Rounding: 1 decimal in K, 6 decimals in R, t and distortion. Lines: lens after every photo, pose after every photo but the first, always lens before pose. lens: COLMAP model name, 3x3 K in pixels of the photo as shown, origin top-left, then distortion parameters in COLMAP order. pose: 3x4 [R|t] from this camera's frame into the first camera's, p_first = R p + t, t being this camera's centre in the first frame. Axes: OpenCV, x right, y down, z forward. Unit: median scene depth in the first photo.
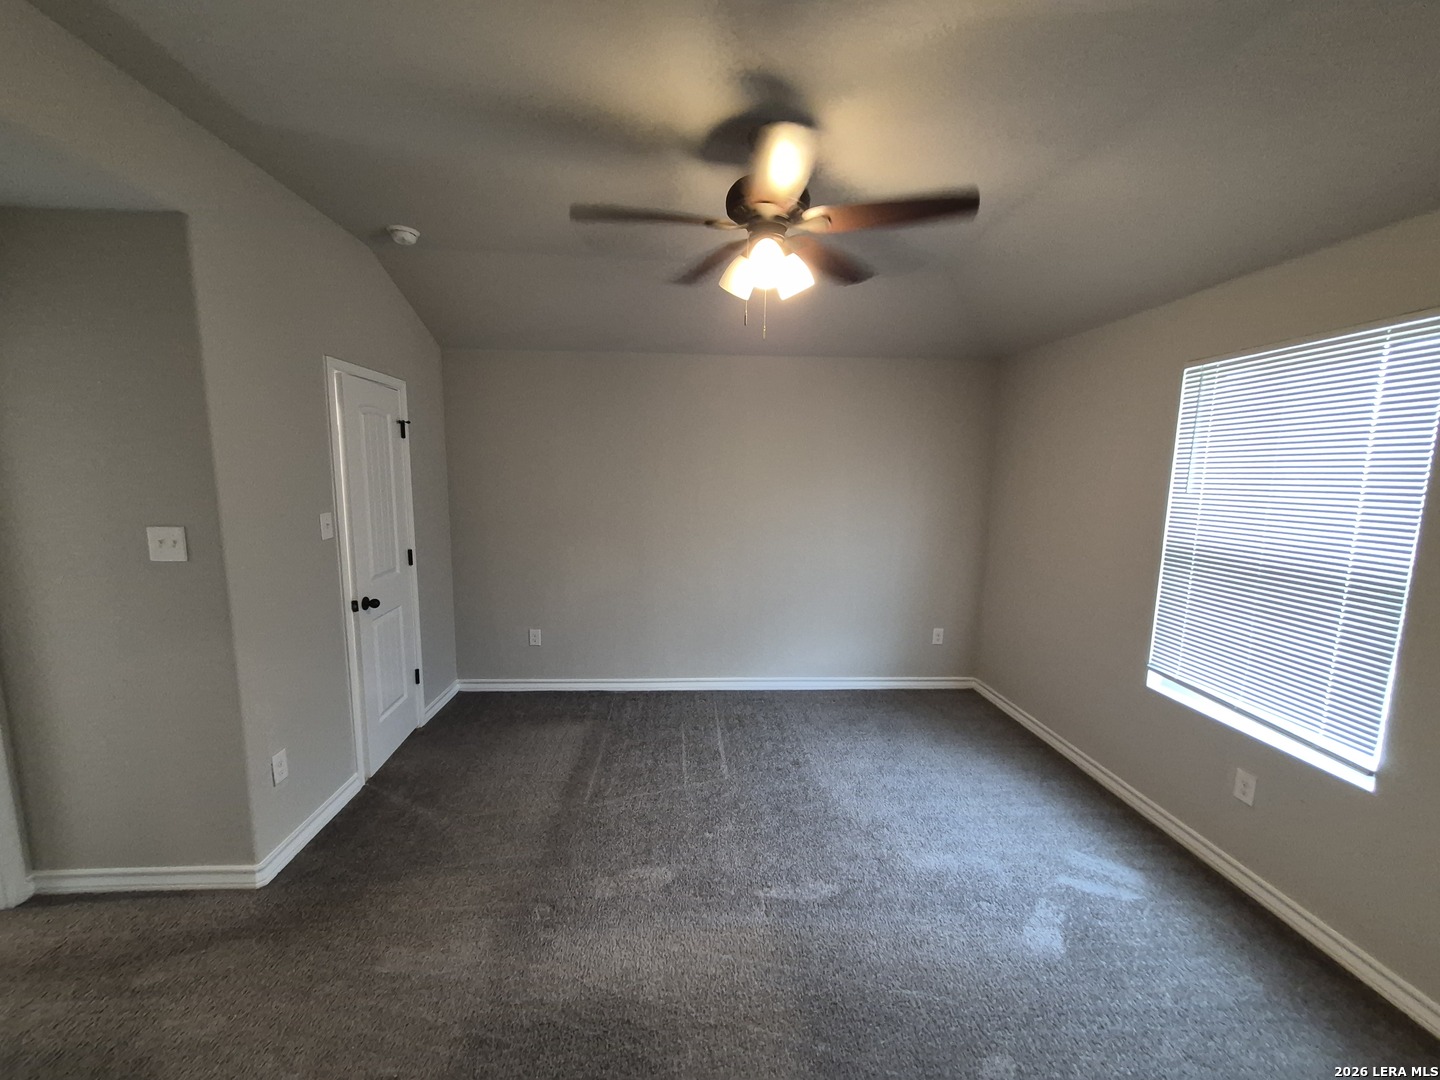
lens RADIAL K [[562.8, 0, 709.7], [0, 562.8, 546.2], [0, 0, 1]] dist [0.002478, -0.000162]
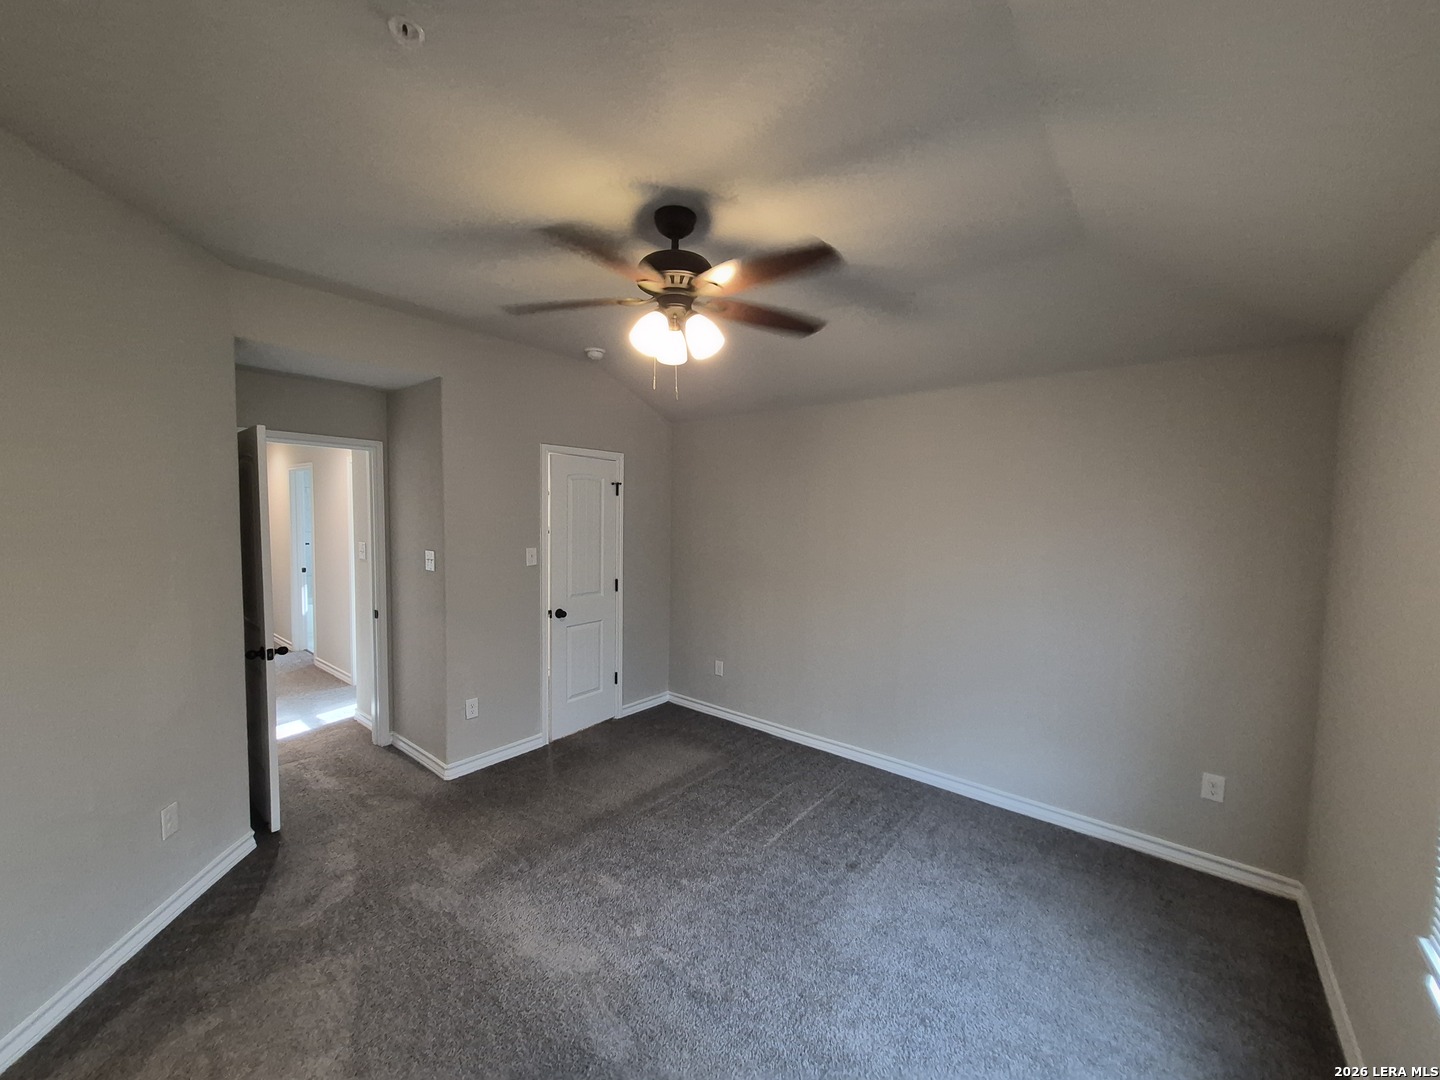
lens RADIAL K [[562.8, 0, 709.7], [0, 562.8, 546.2], [0, 0, 1]] dist [0.002478, -0.000162]
pose [[0.735201, 0.039287, -0.676710, 0.622565], [-0.095898, 0.994306, -0.046461, -0.036488], [0.671031, 0.099054, 0.734783, 0.210017]]
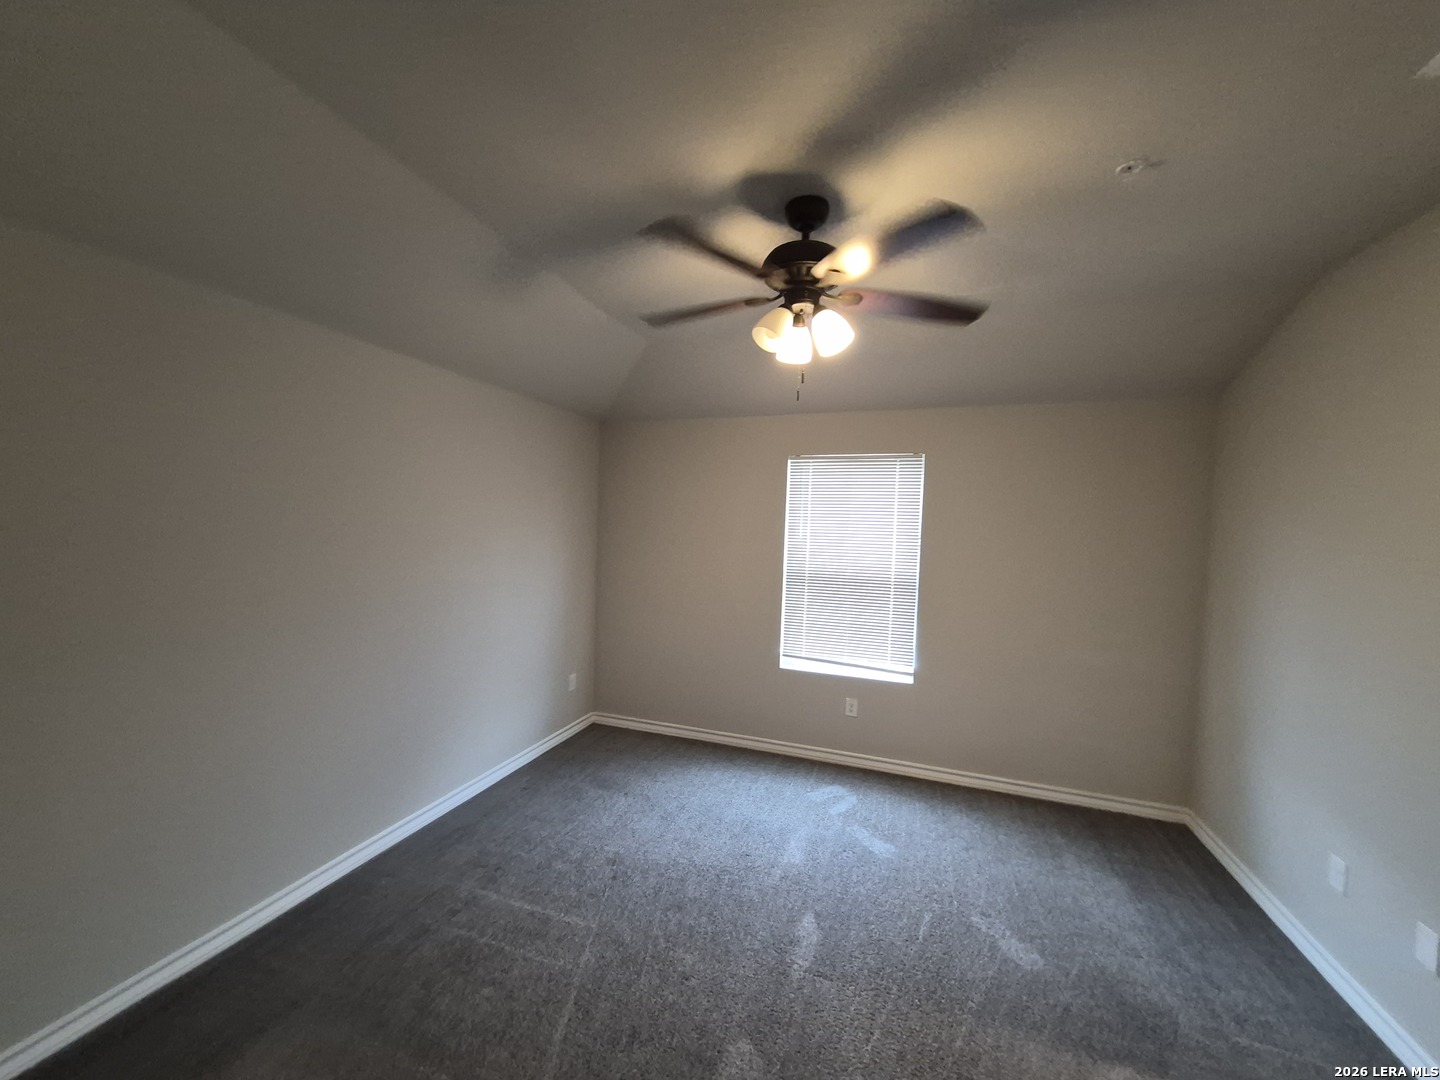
lens RADIAL K [[571.4, 0, 711.6], [0, 571.4, 543.9], [0, 0, 1]] dist [0.001333, 0.000014]
pose [[0.378526, -0.046937, 0.924400, -0.656869], [0.100118, 0.994930, 0.009522, -0.106516], [-0.920160, 0.088945, 0.381306, 0.552589]]
